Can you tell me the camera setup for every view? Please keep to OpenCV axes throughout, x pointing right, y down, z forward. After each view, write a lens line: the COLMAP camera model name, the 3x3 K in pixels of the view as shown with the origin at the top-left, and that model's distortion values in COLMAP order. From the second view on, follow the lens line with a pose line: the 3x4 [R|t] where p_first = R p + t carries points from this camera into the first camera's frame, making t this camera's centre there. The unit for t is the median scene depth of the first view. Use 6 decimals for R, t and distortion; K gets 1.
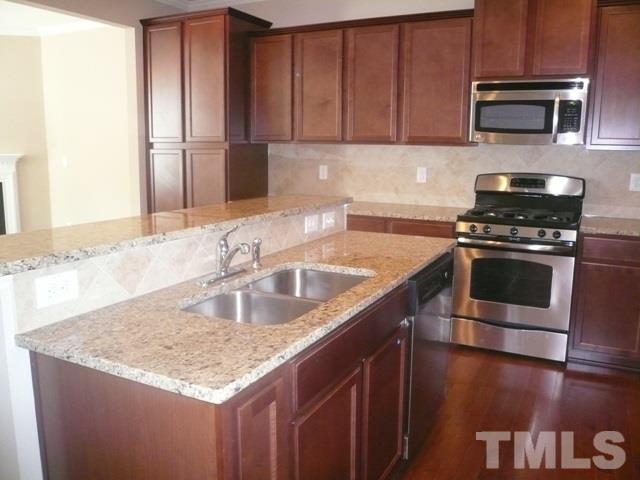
lens RADIAL K [[539.2, 0, 321.0], [0, 539.2, 230.6], [0, 0, 1]] dist [-0.128208, 0.122080]
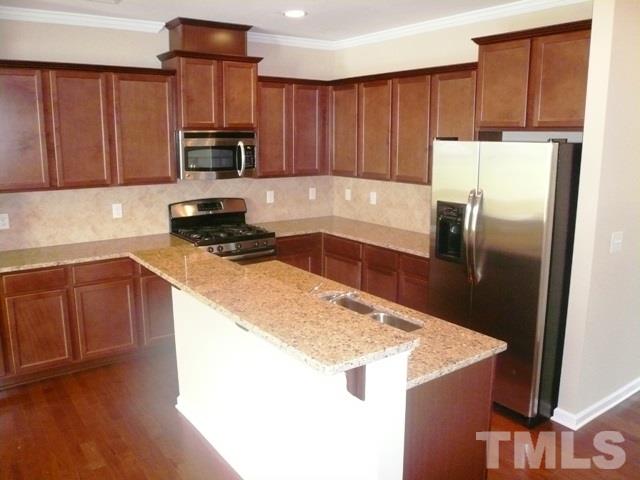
lens RADIAL K [[539.2, 0, 323.3], [0, 539.2, 236.4], [0, 0, 1]] dist [-0.128208, 0.122080]
pose [[0.448904, -0.176764, 0.875922, -0.638420], [0.143266, 0.981796, 0.124707, -0.141785], [-0.882020, 0.069509, 0.466057, 0.156212]]
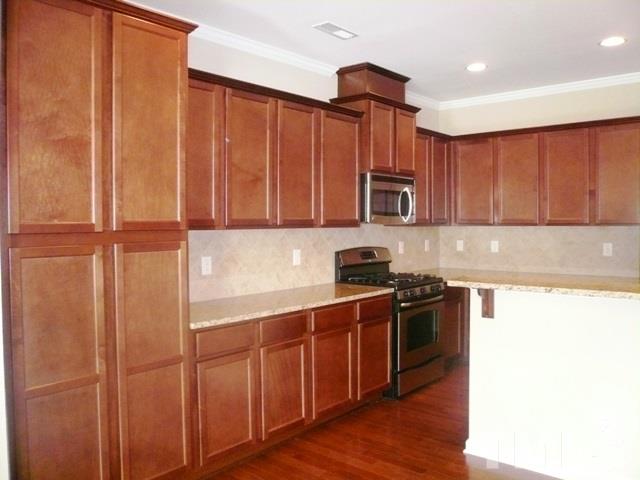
lens RADIAL K [[539.2, 0, 321.6], [0, 539.2, 236.1], [0, 0, 1]] dist [-0.128208, 0.122080]
pose [[0.229080, -0.038803, 0.972634, -0.860904], [0.160954, 0.986961, 0.001466, -0.152750], [-0.960009, 0.156213, 0.232338, 0.804032]]
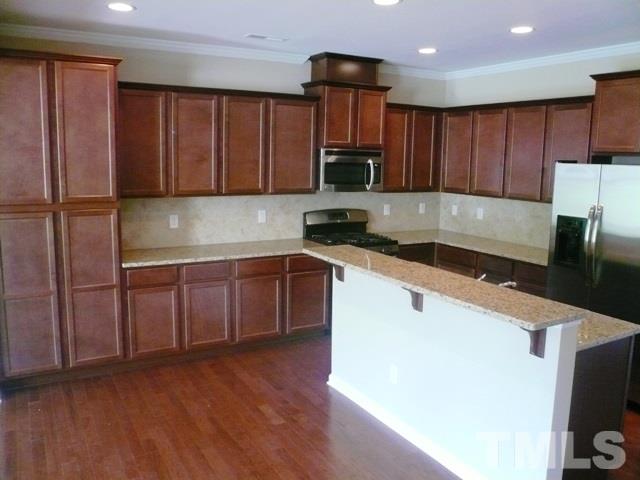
lens RADIAL K [[539.2, 0, 321.8], [0, 539.2, 236.8], [0, 0, 1]] dist [-0.128208, 0.122080]
pose [[0.539304, -0.128249, 0.832288, -0.873157], [0.118137, 0.990084, 0.076014, -0.151429], [-0.833783, 0.057330, 0.549107, 0.227665]]
